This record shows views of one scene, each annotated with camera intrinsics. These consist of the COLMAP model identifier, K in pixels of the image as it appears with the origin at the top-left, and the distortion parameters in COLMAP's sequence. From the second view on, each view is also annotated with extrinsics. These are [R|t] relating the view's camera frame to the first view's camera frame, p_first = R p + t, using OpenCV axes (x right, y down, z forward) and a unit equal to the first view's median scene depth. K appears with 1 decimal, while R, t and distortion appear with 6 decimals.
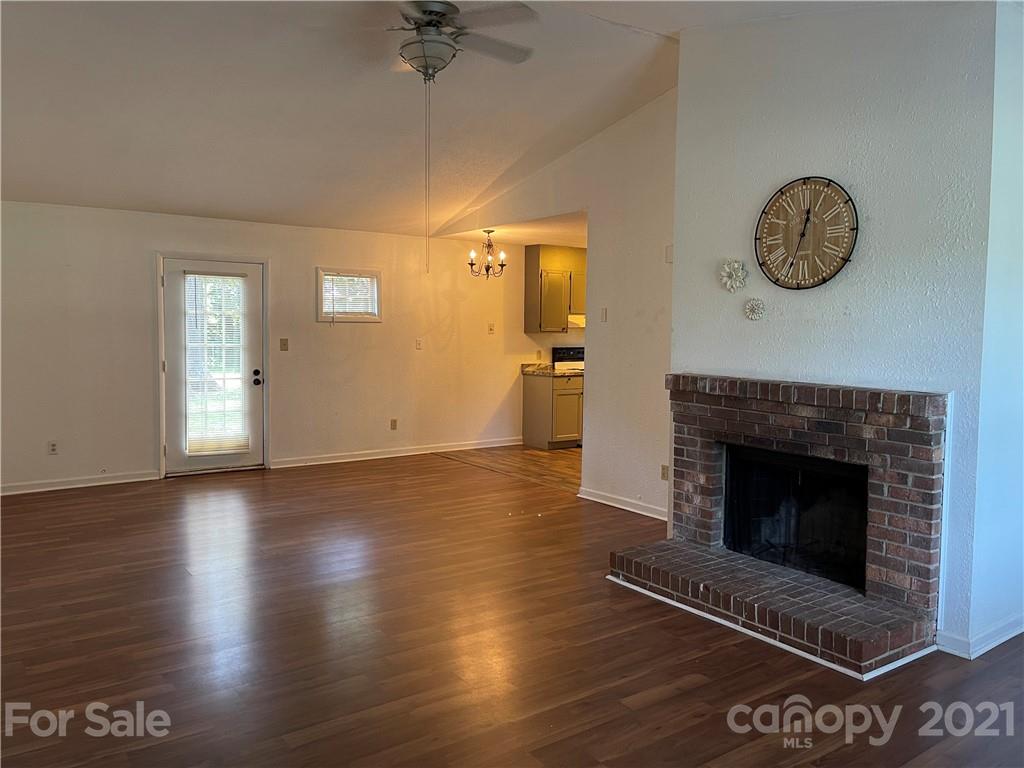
lens RADIAL K [[786.4, 0, 502.3], [0, 786.4, 384.1], [0, 0, 1]] dist [0.067091, -0.070813]
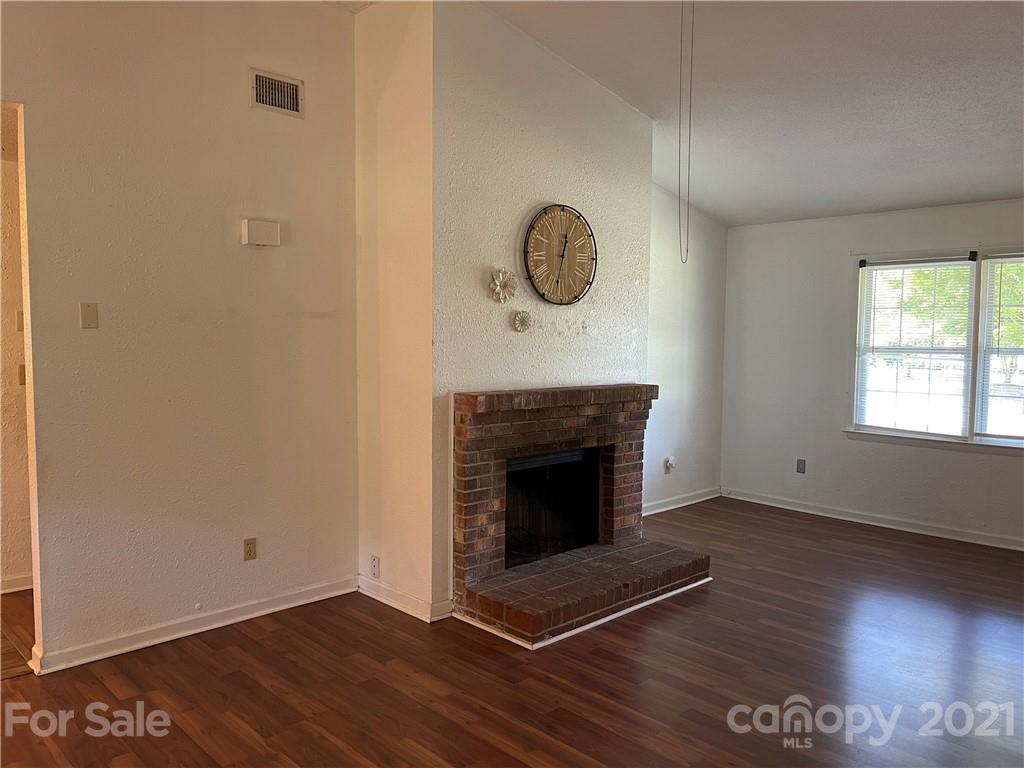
lens RADIAL K [[786.4, 0, 512.2], [0, 786.4, 382.3], [0, 0, 1]] dist [0.067091, -0.070813]
pose [[-0.160518, -0.077268, 0.984004, -0.679097], [0.061850, 0.994185, 0.088156, -0.107012], [-0.985093, 0.075012, -0.154806, 1.185424]]
